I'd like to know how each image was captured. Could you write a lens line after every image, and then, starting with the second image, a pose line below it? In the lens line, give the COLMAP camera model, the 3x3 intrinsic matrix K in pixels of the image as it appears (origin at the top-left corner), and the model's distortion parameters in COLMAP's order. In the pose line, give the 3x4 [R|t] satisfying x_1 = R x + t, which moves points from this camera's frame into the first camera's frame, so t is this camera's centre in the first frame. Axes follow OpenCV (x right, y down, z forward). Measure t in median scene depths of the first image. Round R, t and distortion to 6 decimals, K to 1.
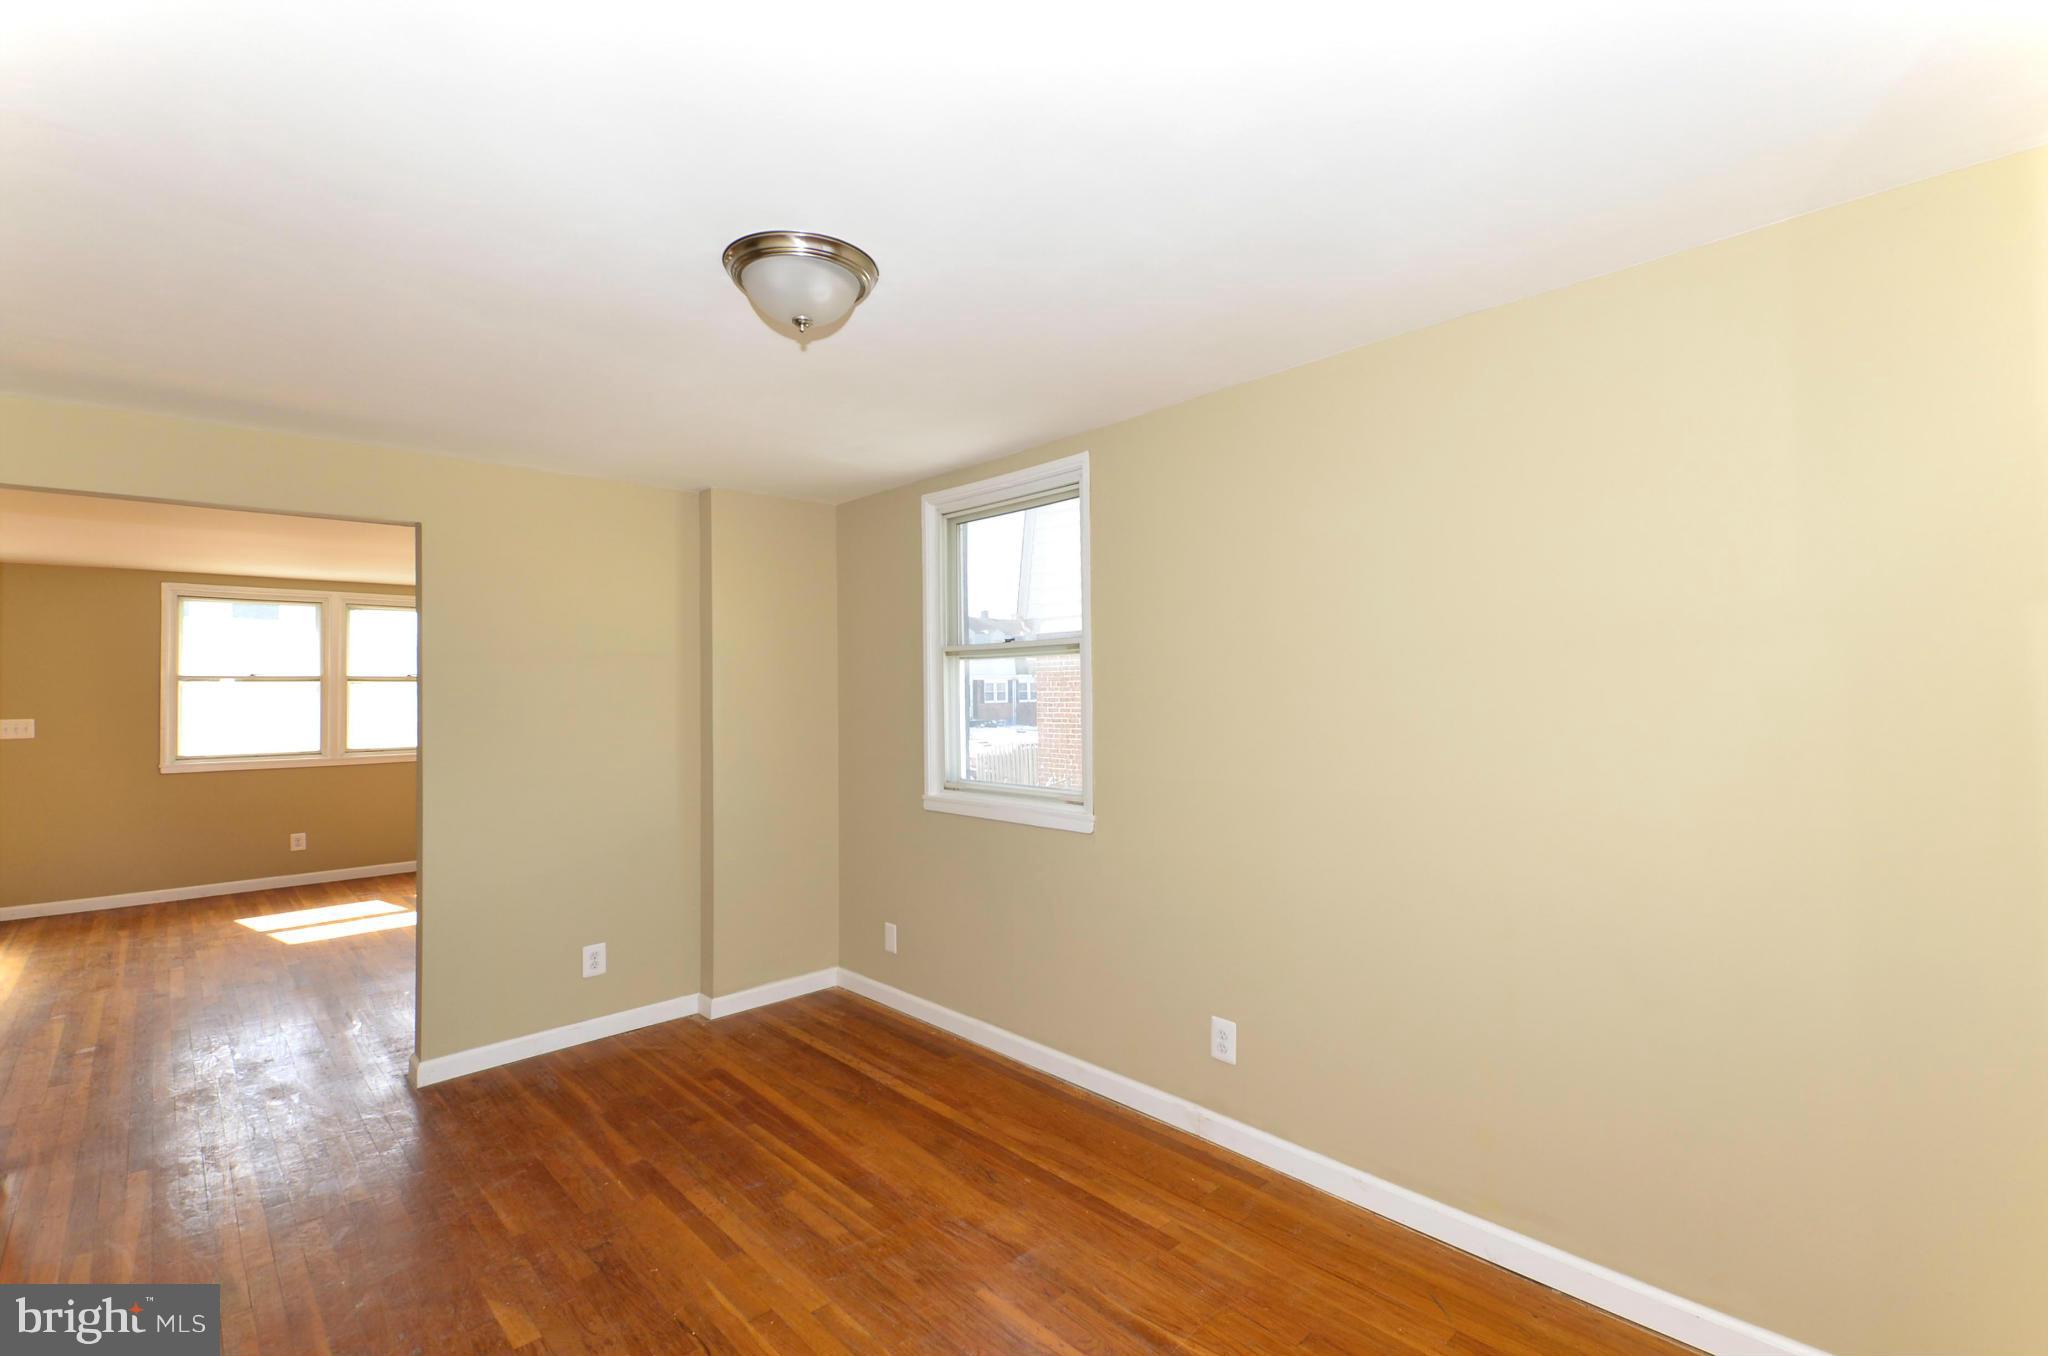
lens RADIAL K [[910.5, 0, 1045.1], [0, 910.5, 676.3], [0, 0, 1]] dist [0.011915, -0.012666]
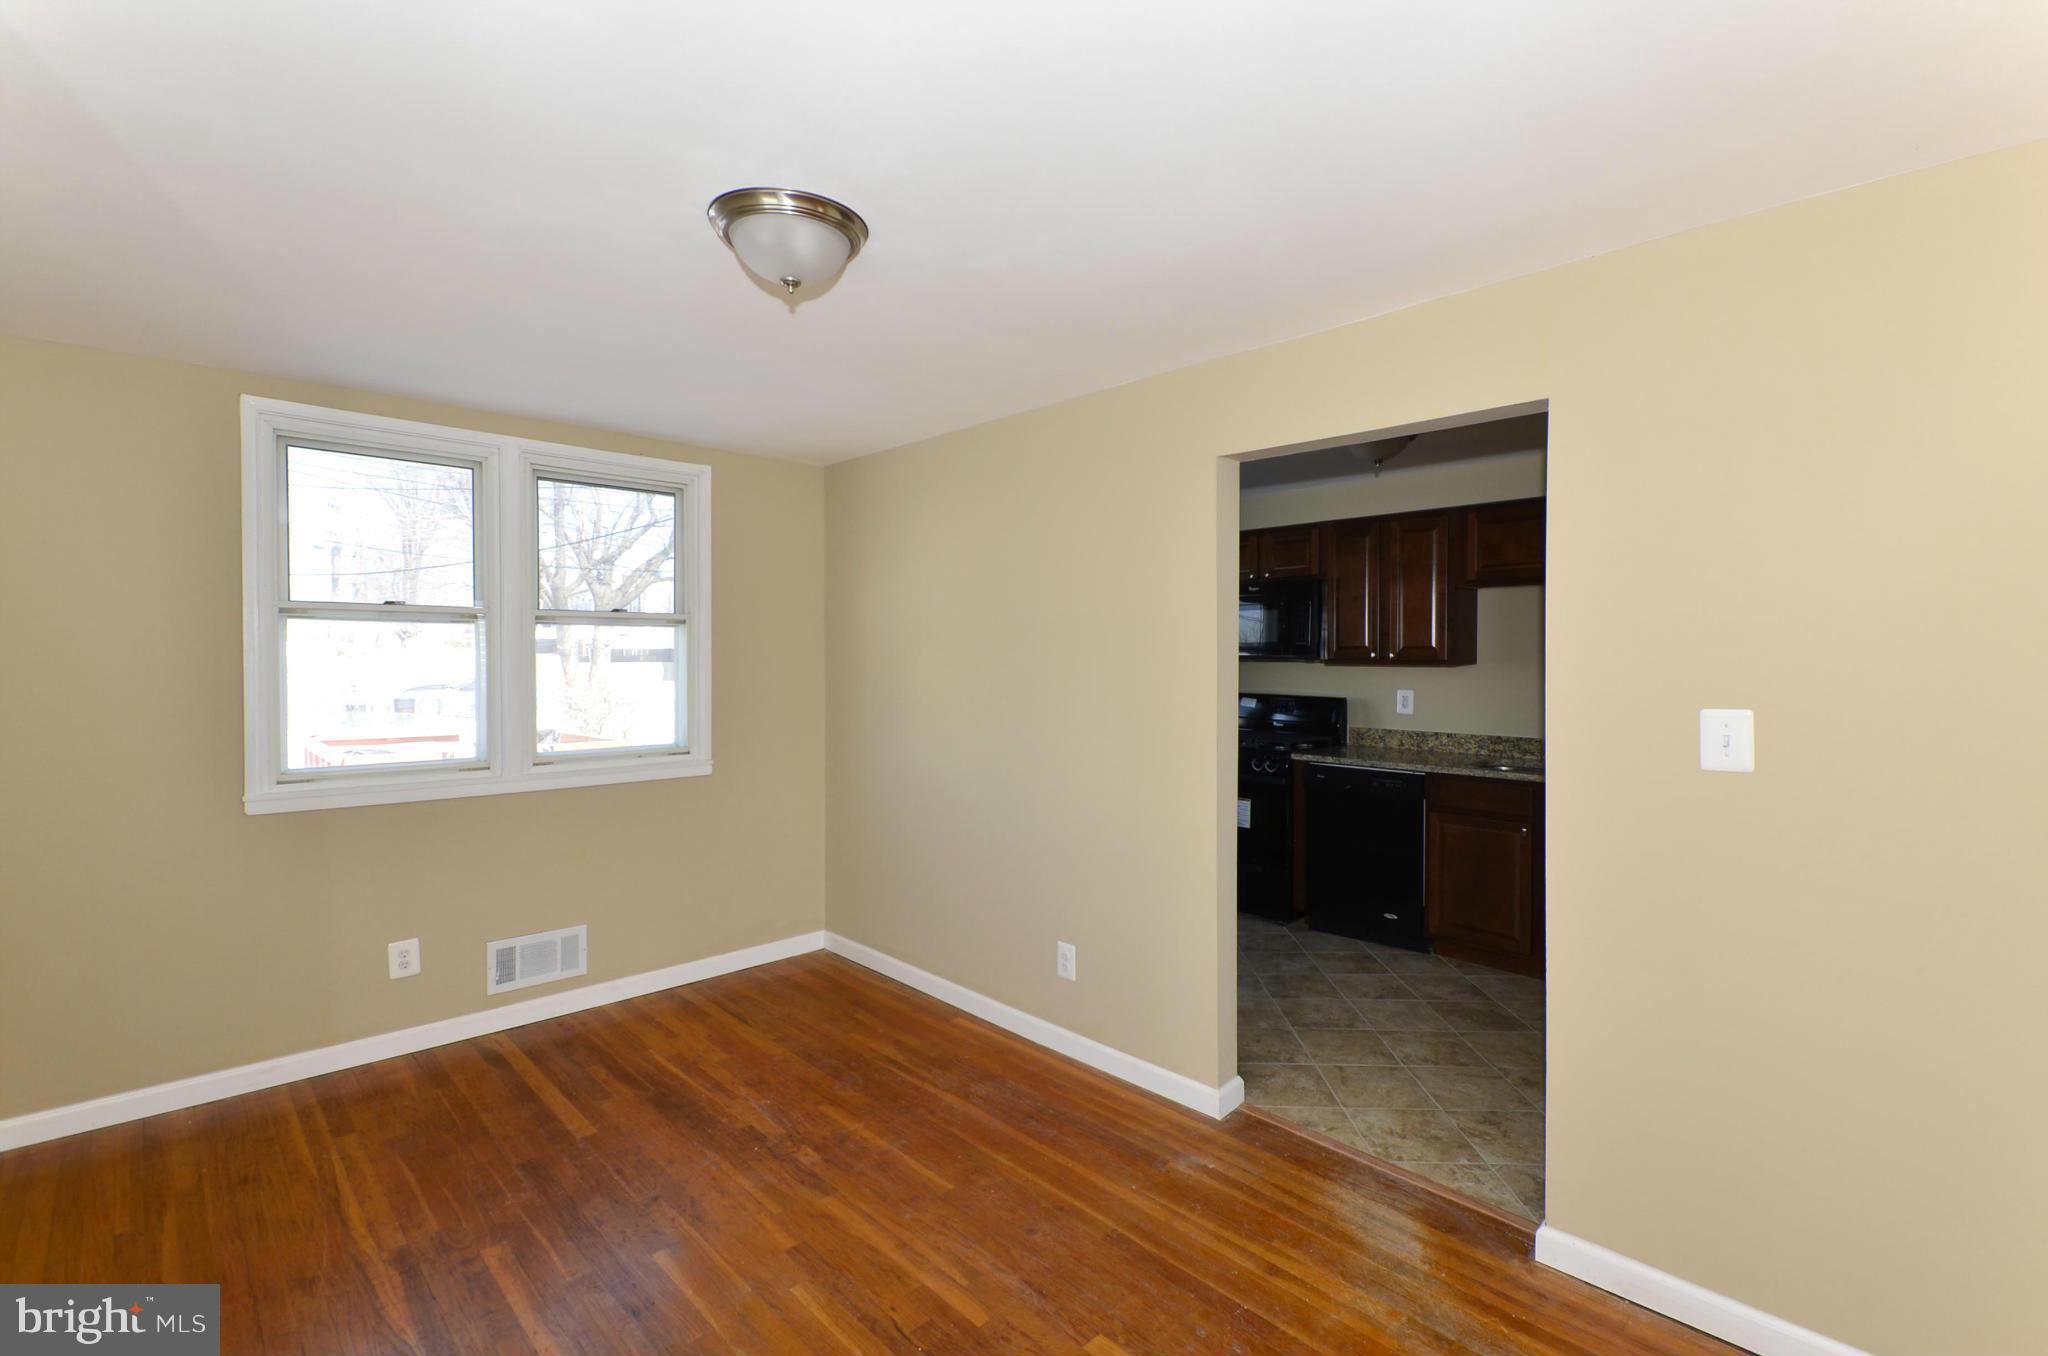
lens RADIAL K [[915.1, 0, 1069.6], [0, 915.1, 672.3], [0, 0, 1]] dist [0.020266, -0.011553]
pose [[-0.999773, 0.007371, -0.020006, -0.545140], [0.007209, 0.999941, 0.008171, 0.030001], [0.020065, 0.008025, -0.999766, 2.014206]]
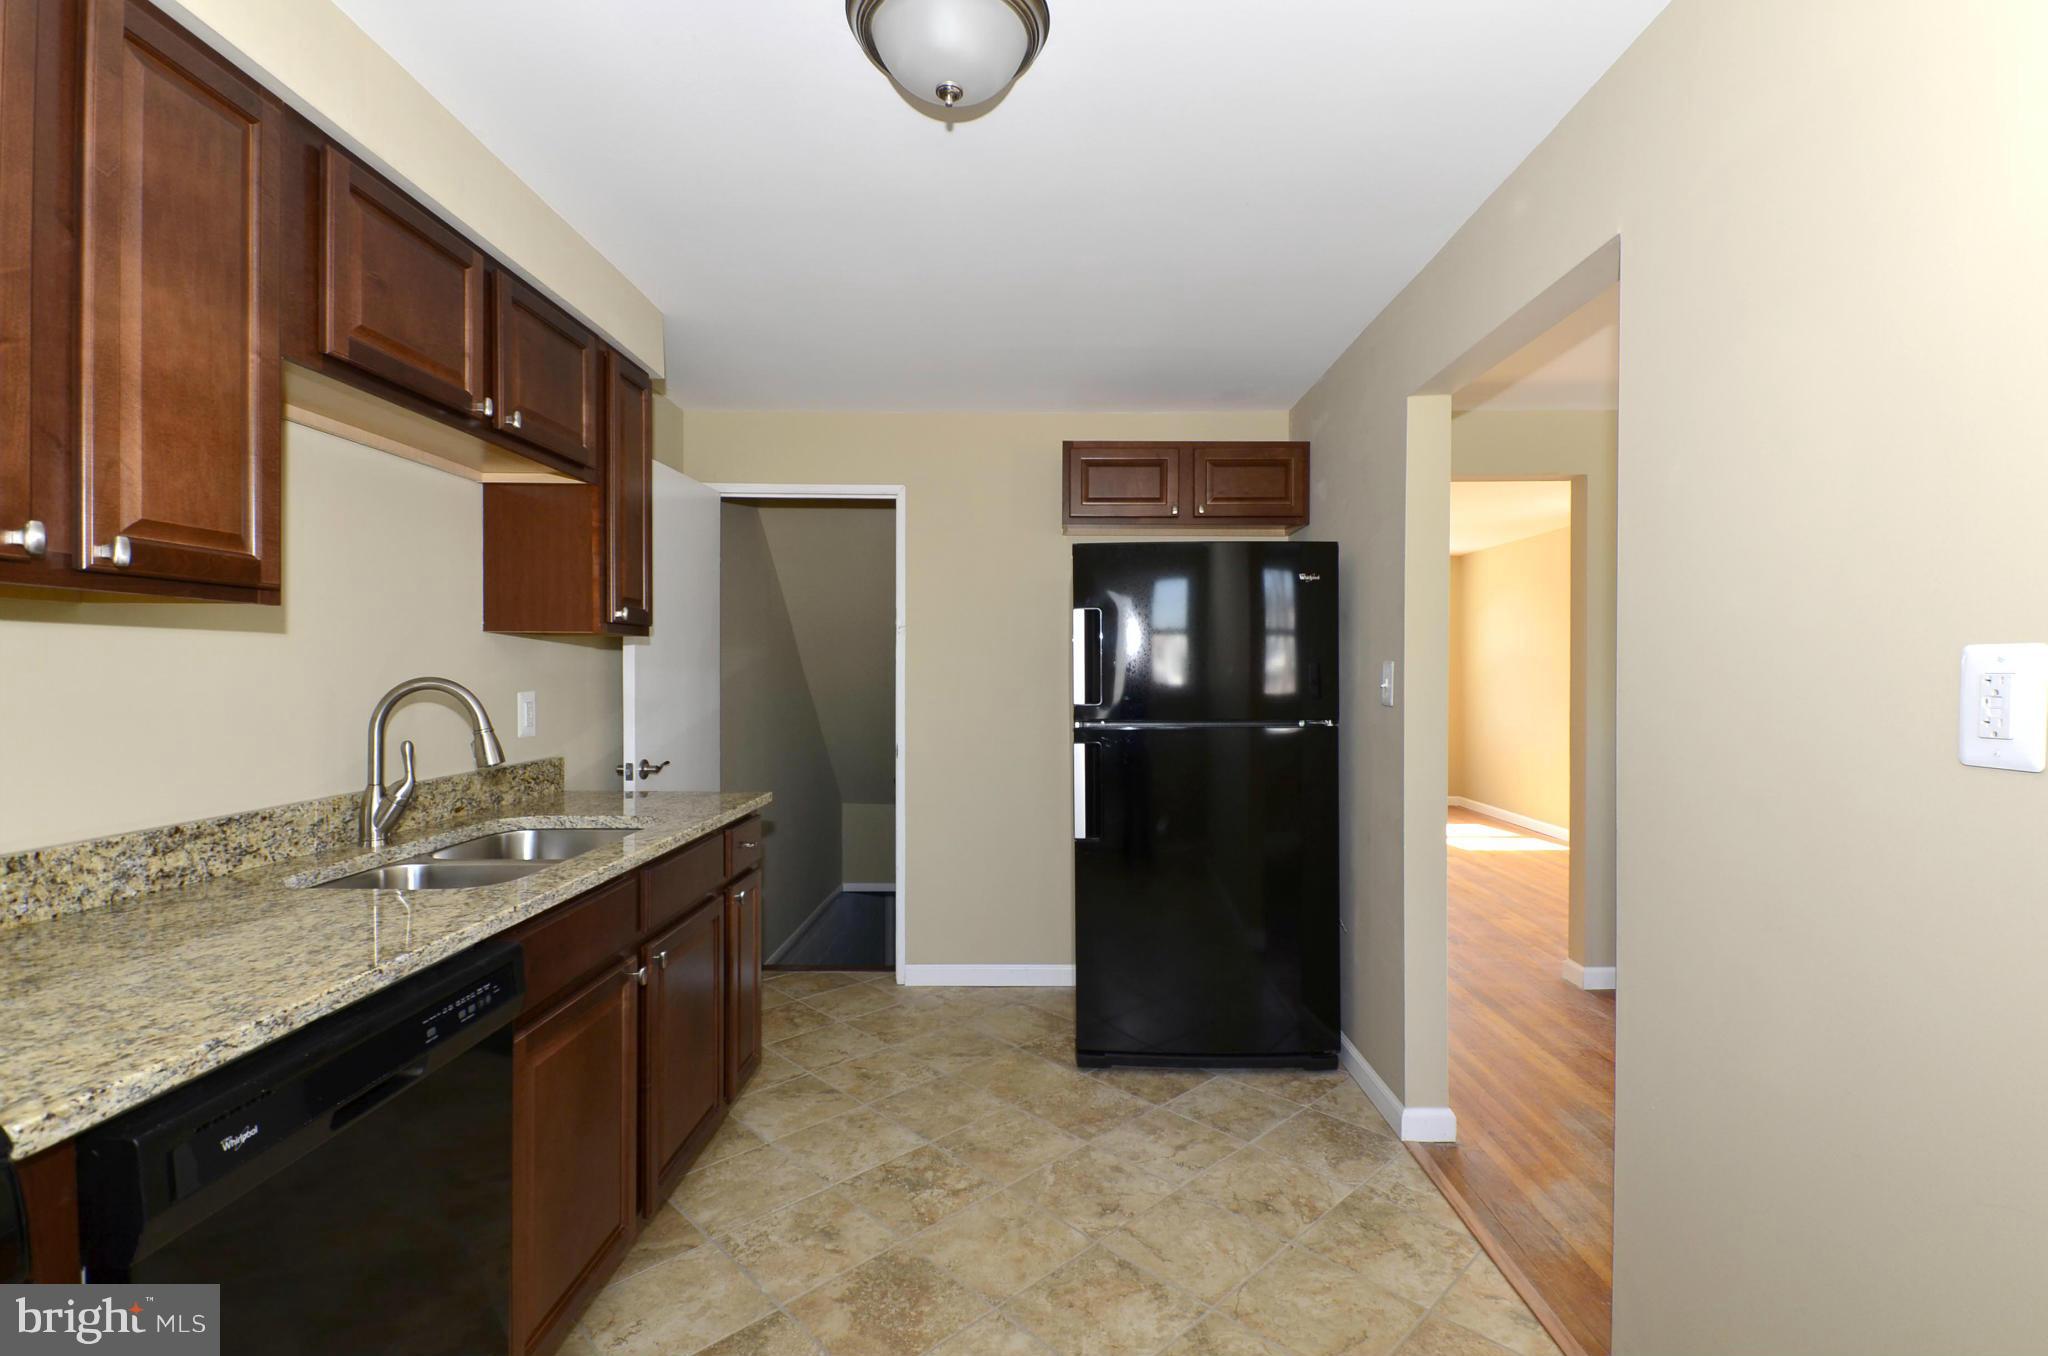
lens RADIAL K [[922.5, 0, 1034.1], [0, 922.5, 669.4], [0, 0, 1]] dist [0.015746, -0.012581]
pose [[0.701100, 0.007462, -0.713023, -0.624060], [0.002569, 0.999912, 0.012991, 0.080802], [0.713058, -0.010940, 0.701020, -0.425572]]
